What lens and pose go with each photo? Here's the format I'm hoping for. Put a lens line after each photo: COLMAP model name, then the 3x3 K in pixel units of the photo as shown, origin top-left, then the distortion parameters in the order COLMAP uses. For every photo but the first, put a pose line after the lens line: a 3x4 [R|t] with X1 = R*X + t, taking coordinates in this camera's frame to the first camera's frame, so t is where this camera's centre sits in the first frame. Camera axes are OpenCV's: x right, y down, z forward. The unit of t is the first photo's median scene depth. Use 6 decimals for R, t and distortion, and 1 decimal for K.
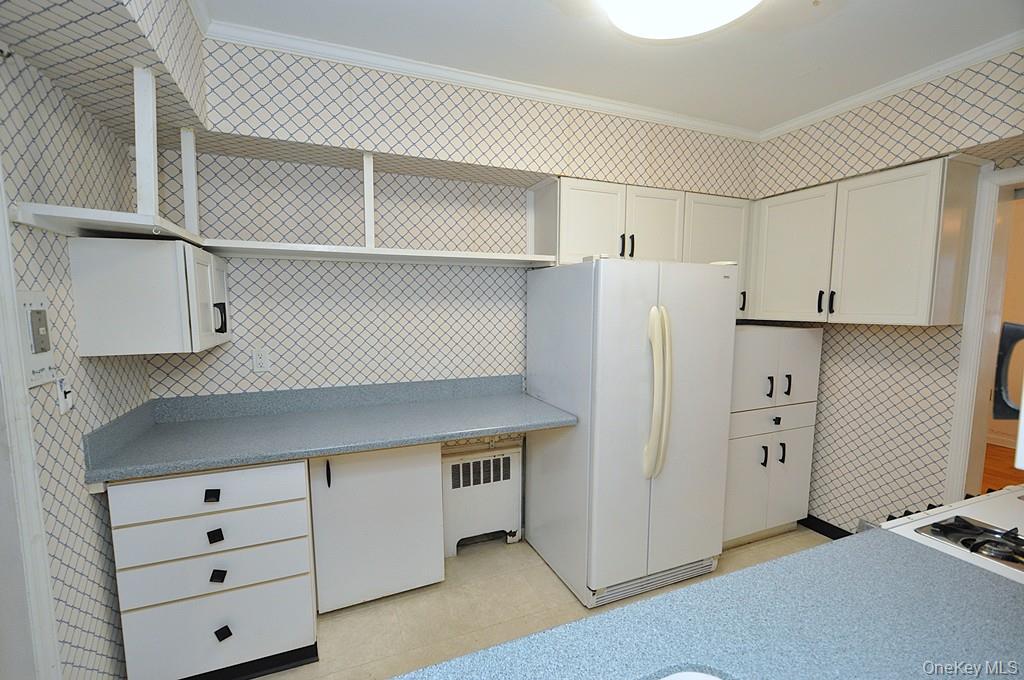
lens RADIAL K [[457.0, 0, 506.4], [0, 457.0, 351.7], [0, 0, 1]] dist [0.001149, -0.000093]
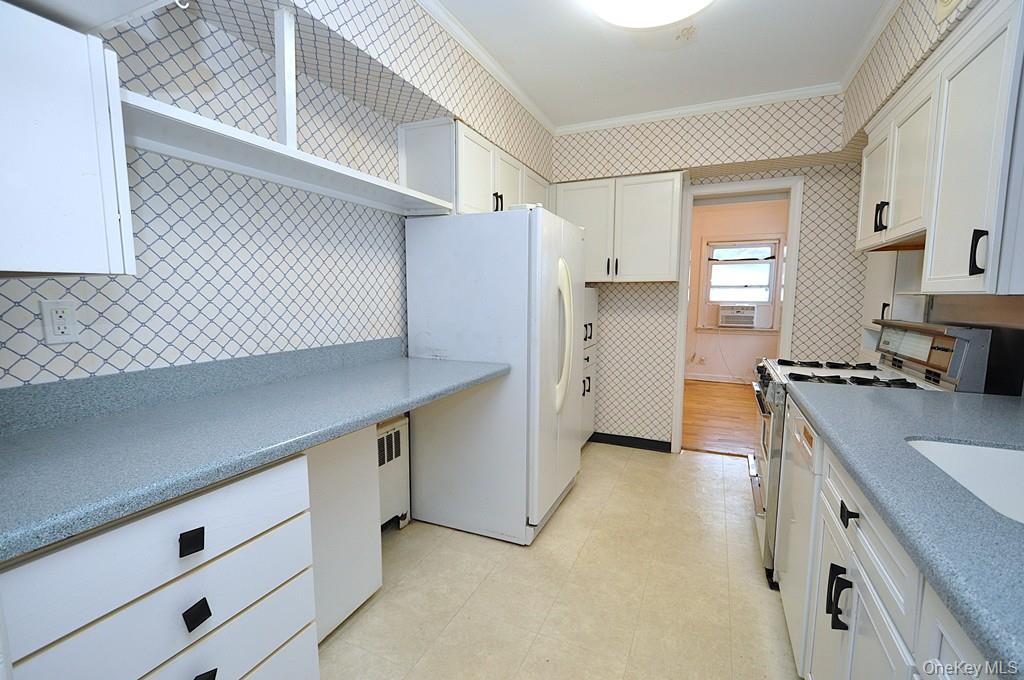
lens RADIAL K [[457.0, 0, 506.4], [0, 457.0, 351.7], [0, 0, 1]] dist [0.001149, -0.000093]
pose [[0.724520, -0.081705, 0.684394, -0.468973], [0.072521, 0.996474, 0.042189, 0.061780], [-0.685428, 0.019066, 0.727891, 0.232892]]
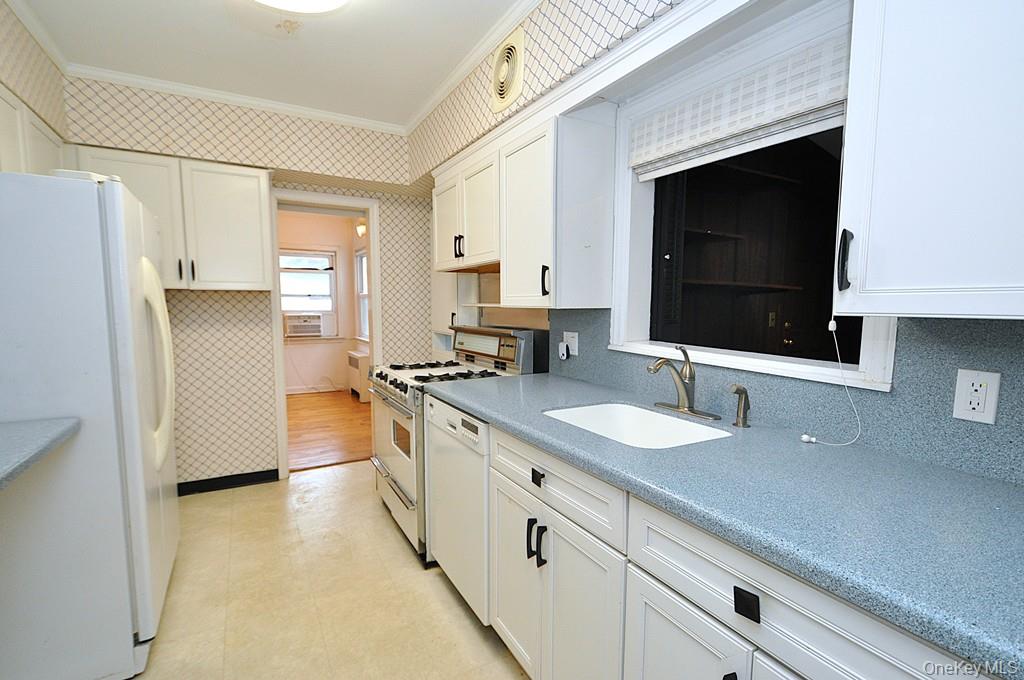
lens RADIAL K [[468.4, 0, 512.7], [0, 468.4, 350.6], [0, 0, 1]] dist [0.020847, -0.012779]
pose [[-0.136693, -0.096641, 0.985888, -0.507279], [0.104389, 0.988284, 0.111349, 0.034400], [-0.985098, 0.118136, -0.125003, 0.403517]]
